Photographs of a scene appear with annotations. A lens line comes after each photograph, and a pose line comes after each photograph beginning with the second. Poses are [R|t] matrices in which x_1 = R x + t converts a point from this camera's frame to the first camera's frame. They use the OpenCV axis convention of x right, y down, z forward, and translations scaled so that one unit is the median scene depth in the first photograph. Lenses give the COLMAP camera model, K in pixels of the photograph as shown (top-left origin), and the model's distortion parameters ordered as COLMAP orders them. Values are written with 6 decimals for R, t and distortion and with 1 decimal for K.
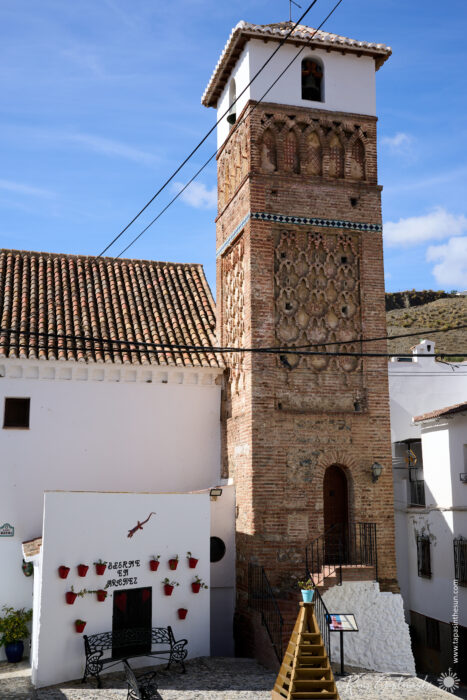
lens RADIAL K [[795.6, 0, 233.5], [0, 795.6, 350.0], [0, 0, 1]] dist [-0.005352, -0.026115]
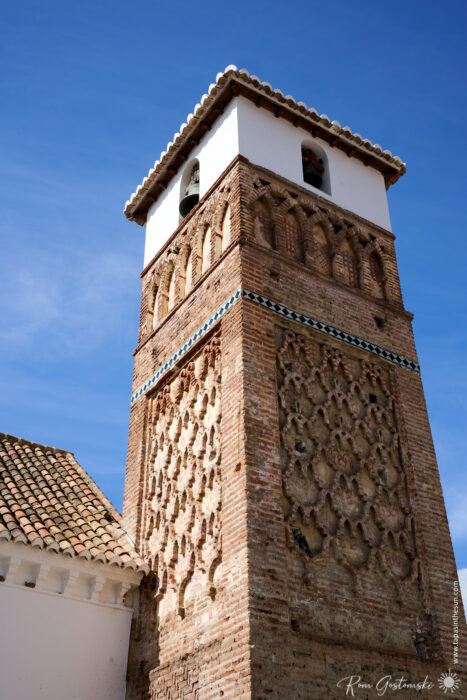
lens RADIAL K [[795.6, 0, 233.5], [0, 795.6, 350.0], [0, 0, 1]] dist [-0.005352, -0.026115]
pose [[0.950292, 0.181069, 0.253295, -0.124689], [-0.050098, 0.891835, -0.449578, 0.133778], [-0.307302, 0.414541, 0.856575, 0.498728]]
